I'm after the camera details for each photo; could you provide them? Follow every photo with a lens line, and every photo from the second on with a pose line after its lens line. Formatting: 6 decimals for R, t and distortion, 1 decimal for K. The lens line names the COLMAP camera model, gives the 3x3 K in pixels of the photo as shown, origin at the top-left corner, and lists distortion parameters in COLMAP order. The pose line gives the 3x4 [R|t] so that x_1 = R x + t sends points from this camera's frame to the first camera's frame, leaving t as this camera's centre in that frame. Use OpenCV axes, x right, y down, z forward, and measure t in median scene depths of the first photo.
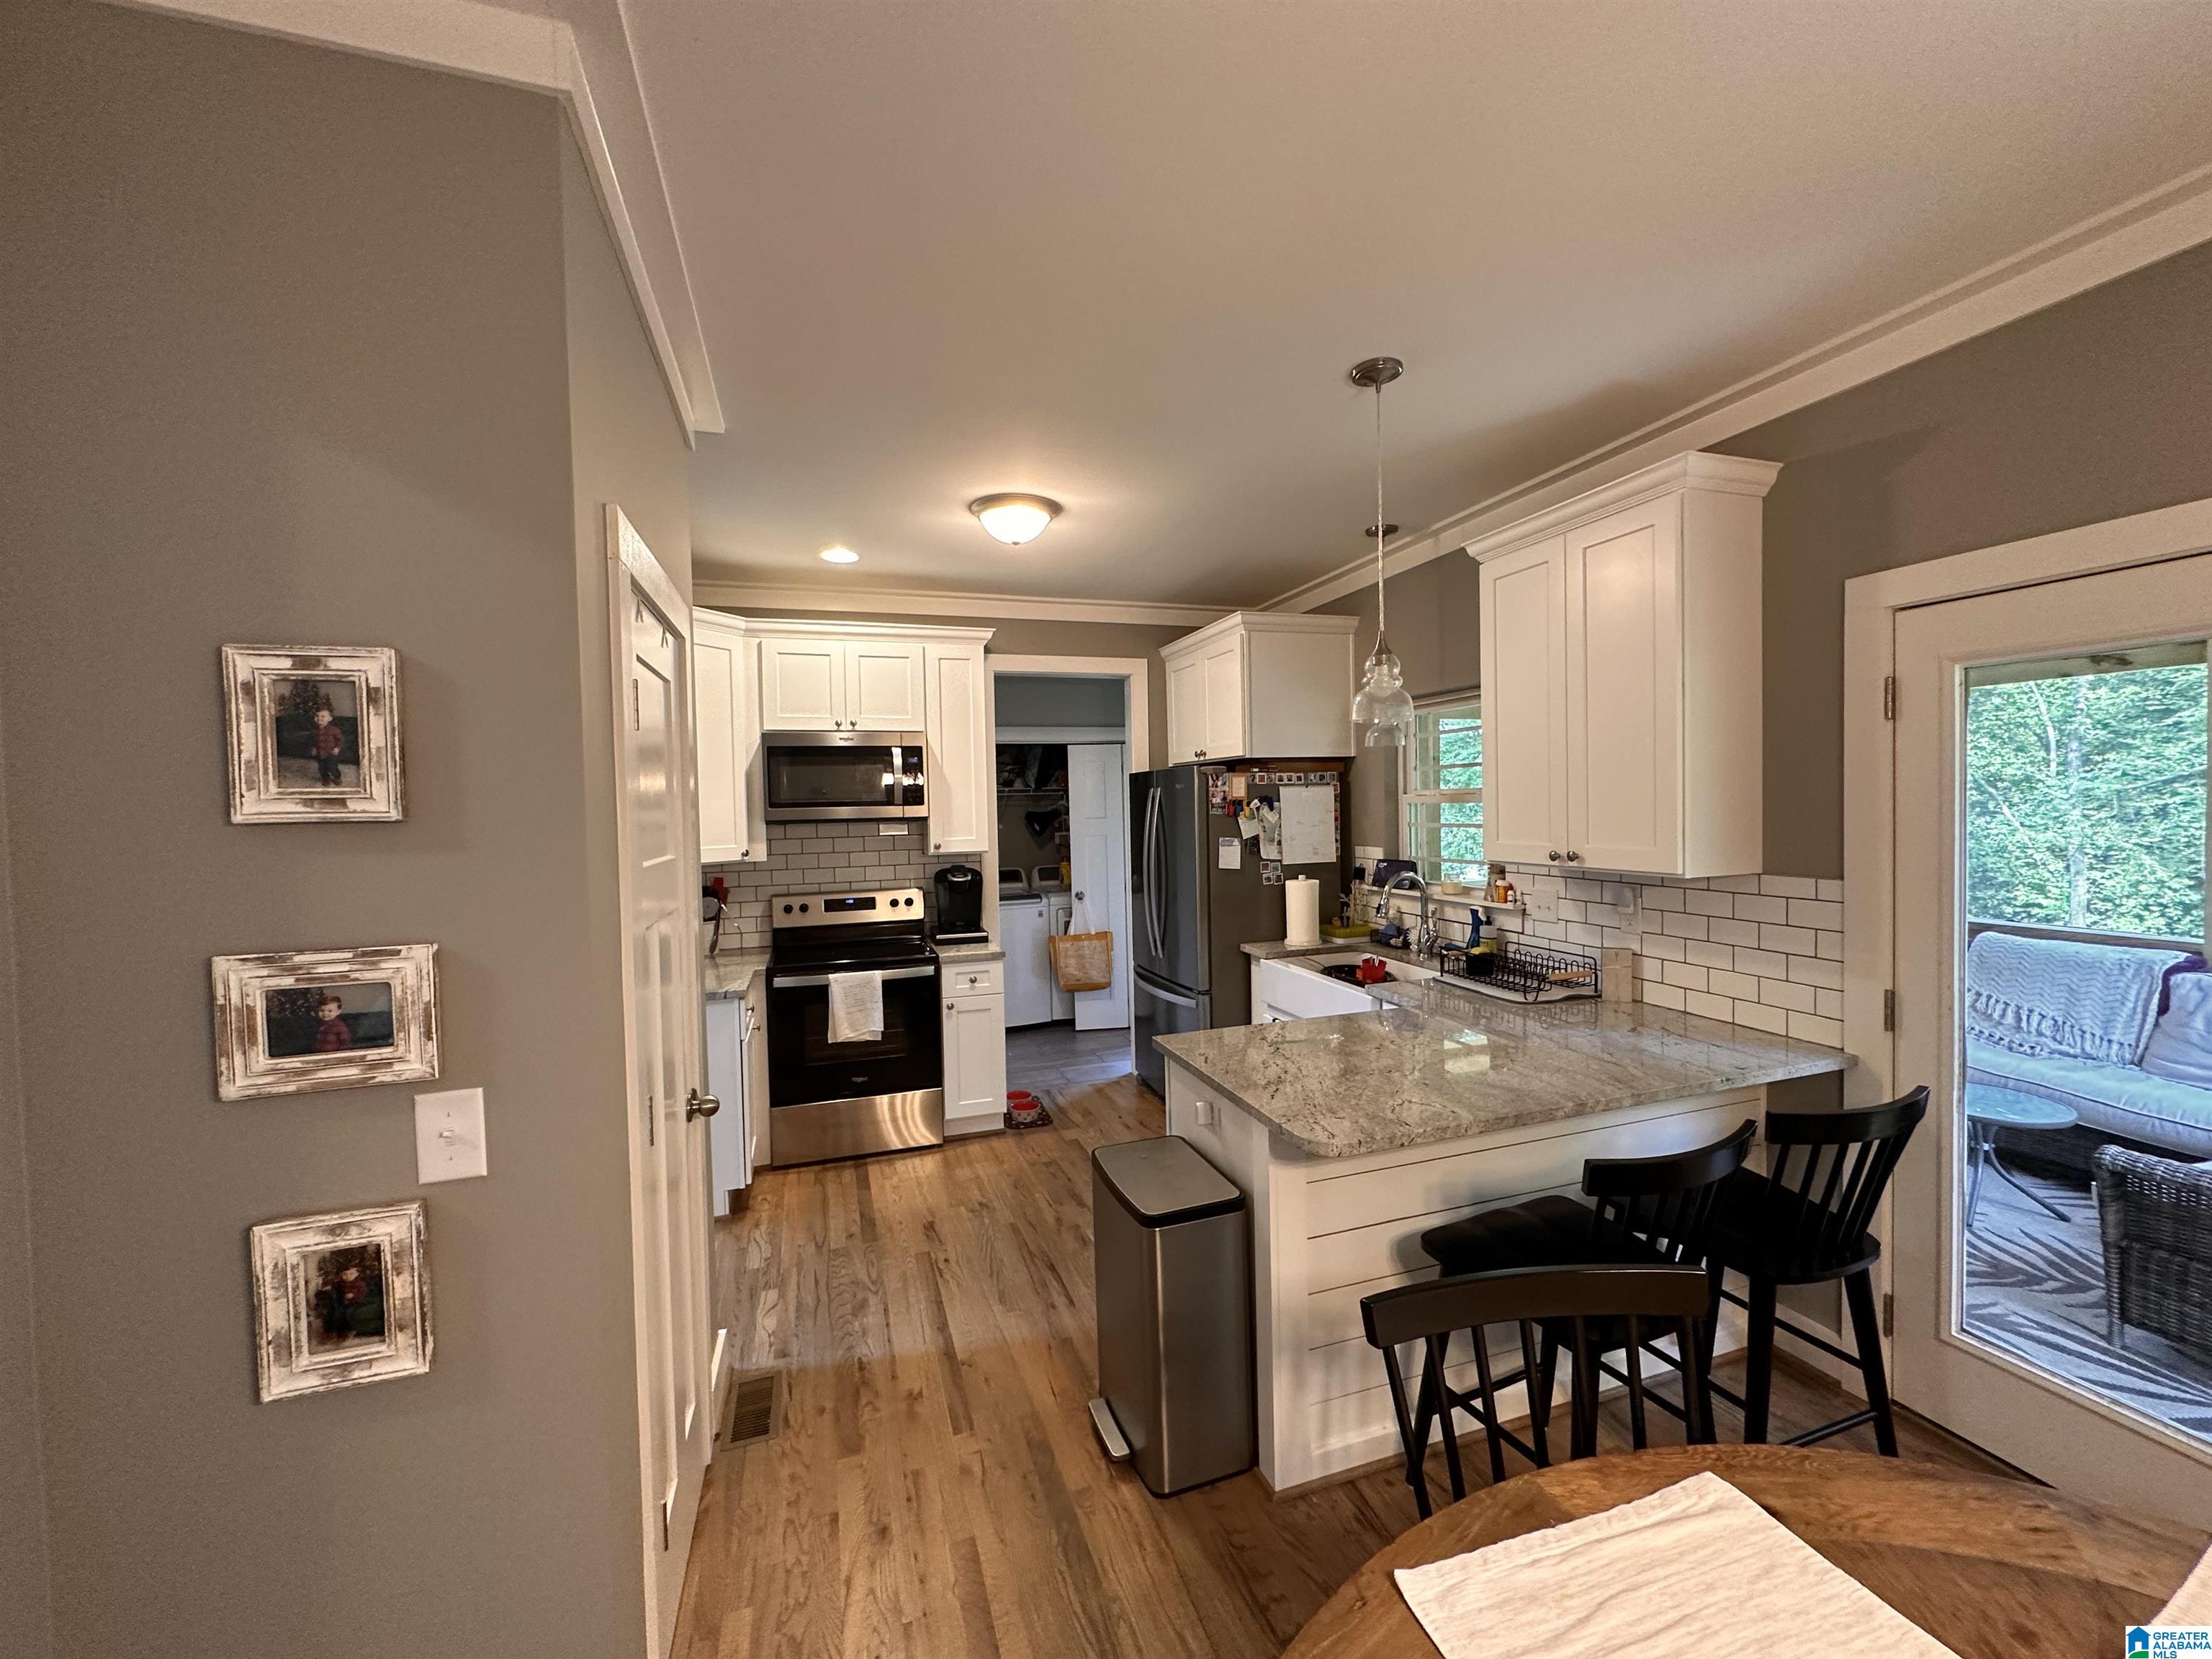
lens RADIAL K [[880.2, 0, 1109.1], [0, 880.2, 828.7], [0, 0, 1]] dist [-0.002766, 0.000669]
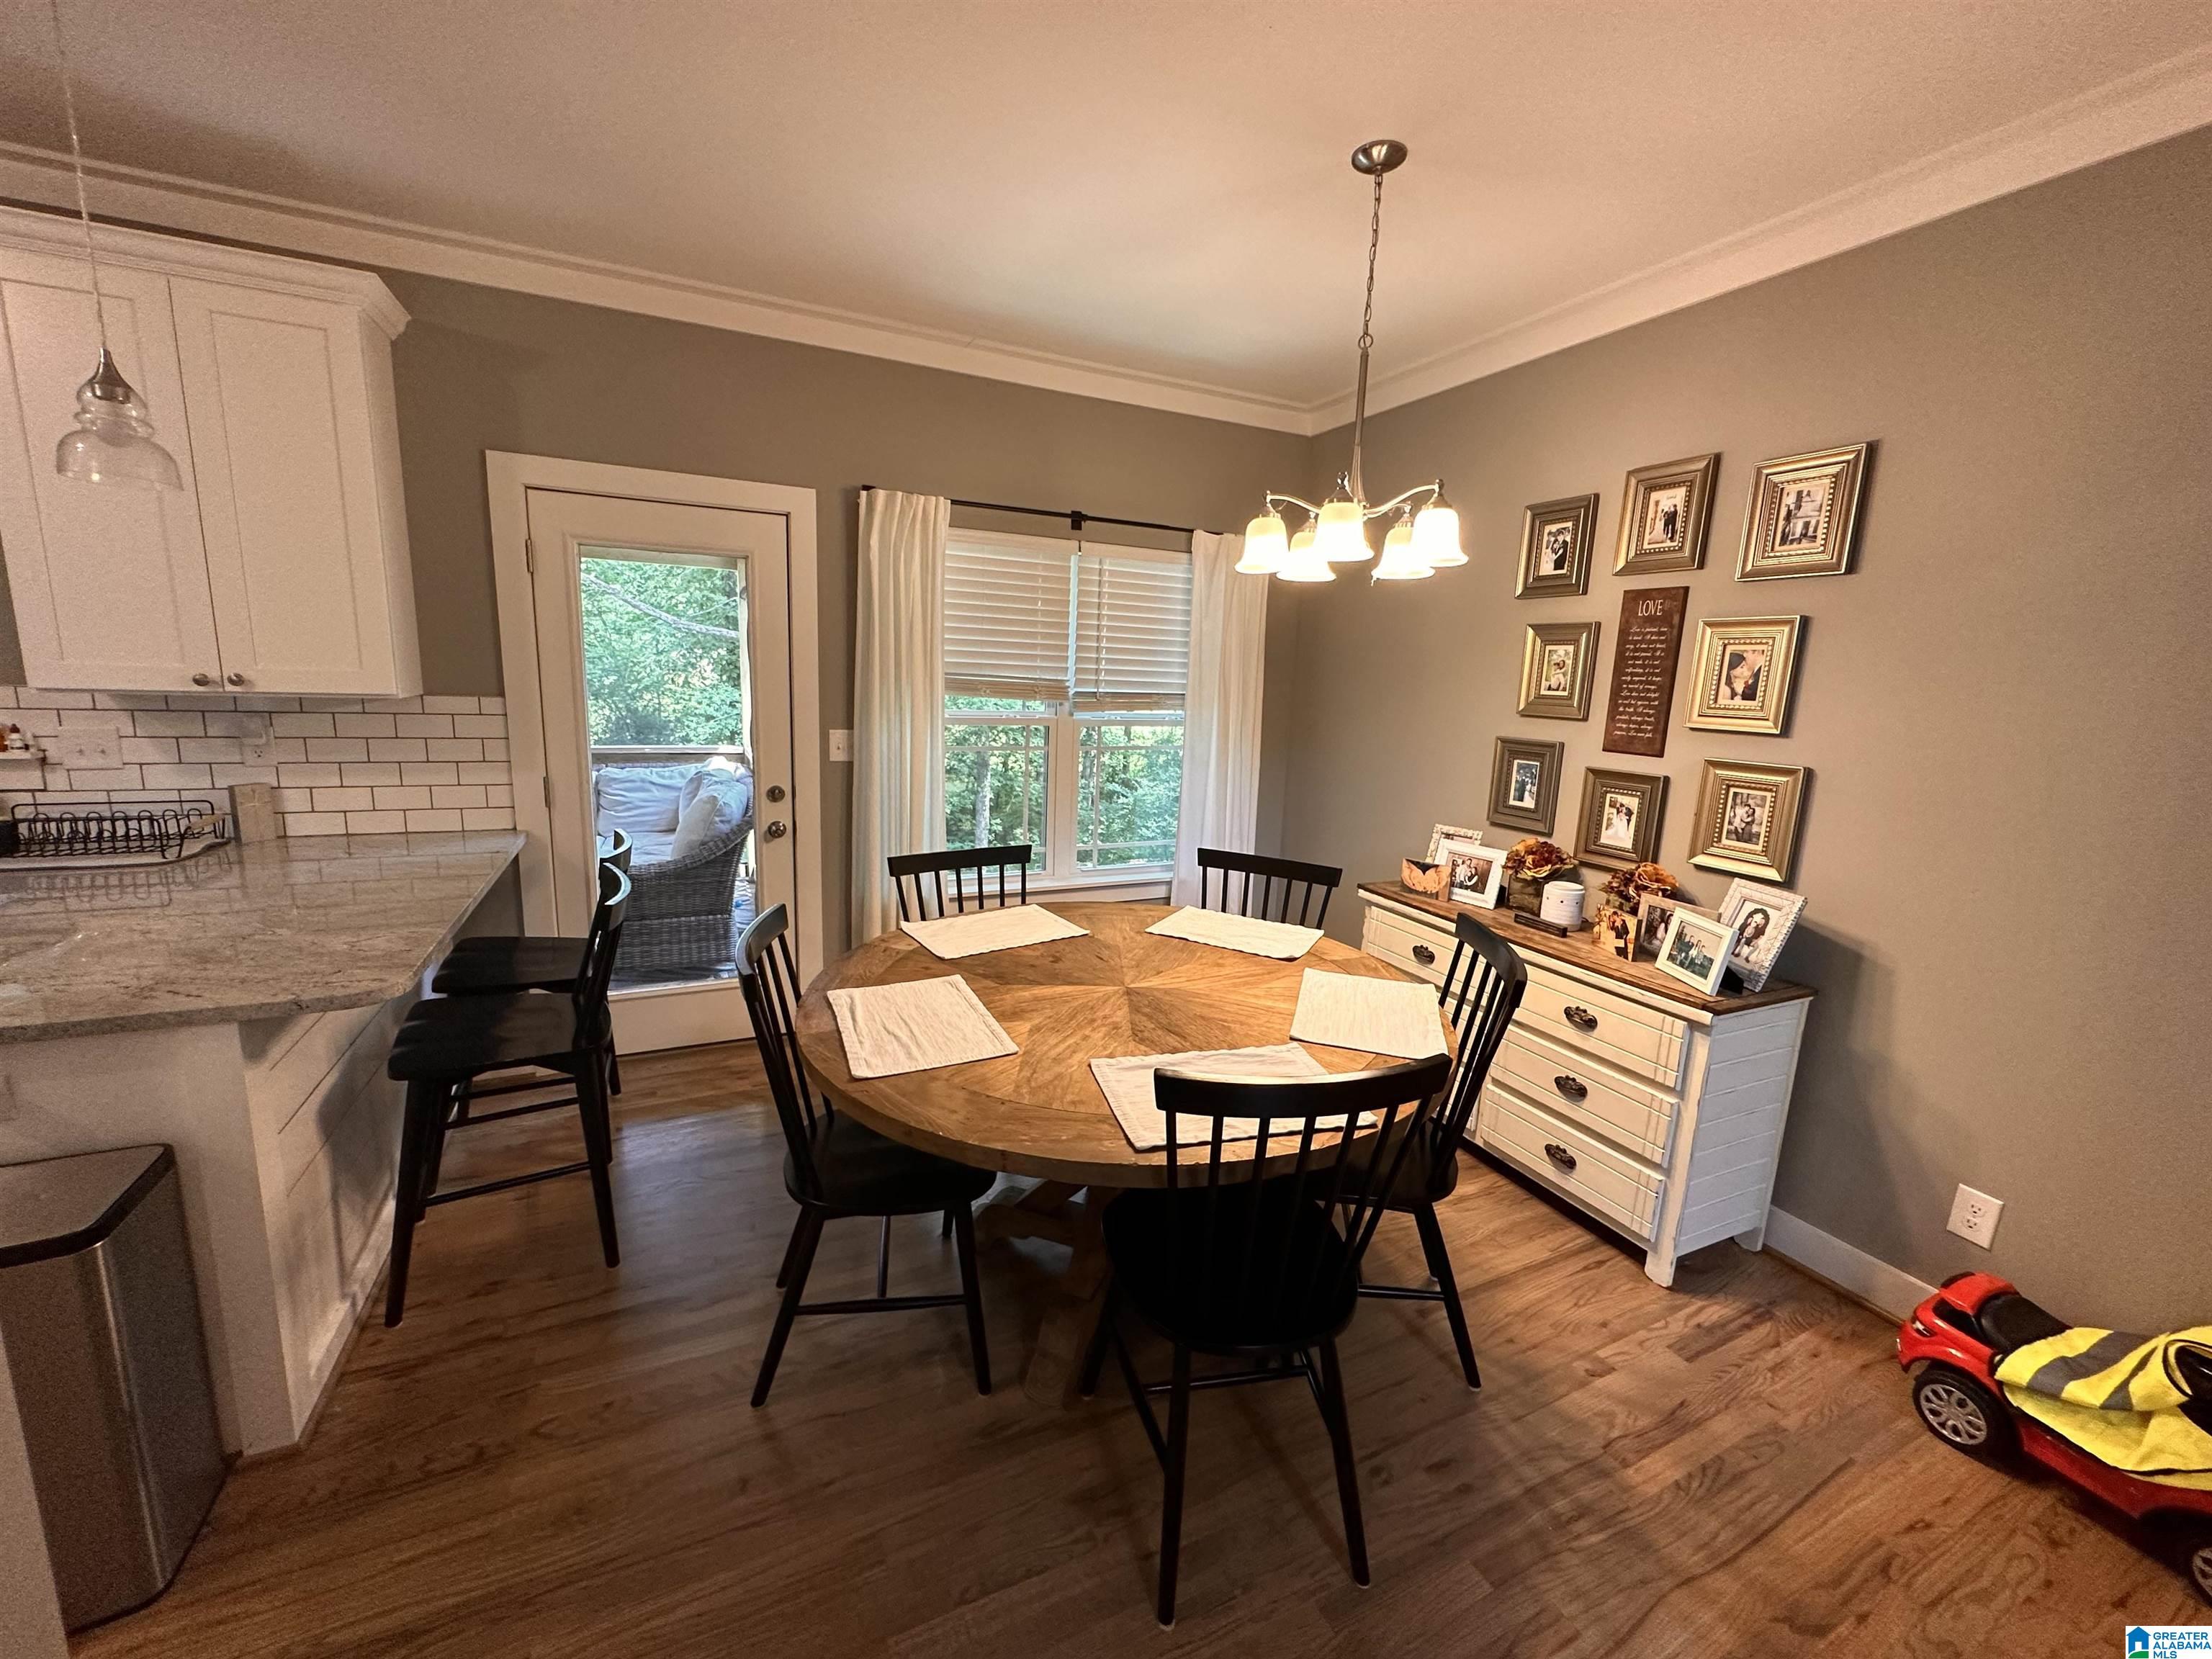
lens RADIAL K [[880.2, 0, 1109.1], [0, 880.2, 828.7], [0, 0, 1]] dist [-0.002766, 0.000669]
pose [[-0.133365, -0.157115, 0.978534, -0.514975], [-0.008797, 0.987503, 0.157356, 0.035488], [-0.991028, 0.012378, -0.133081, 0.277709]]
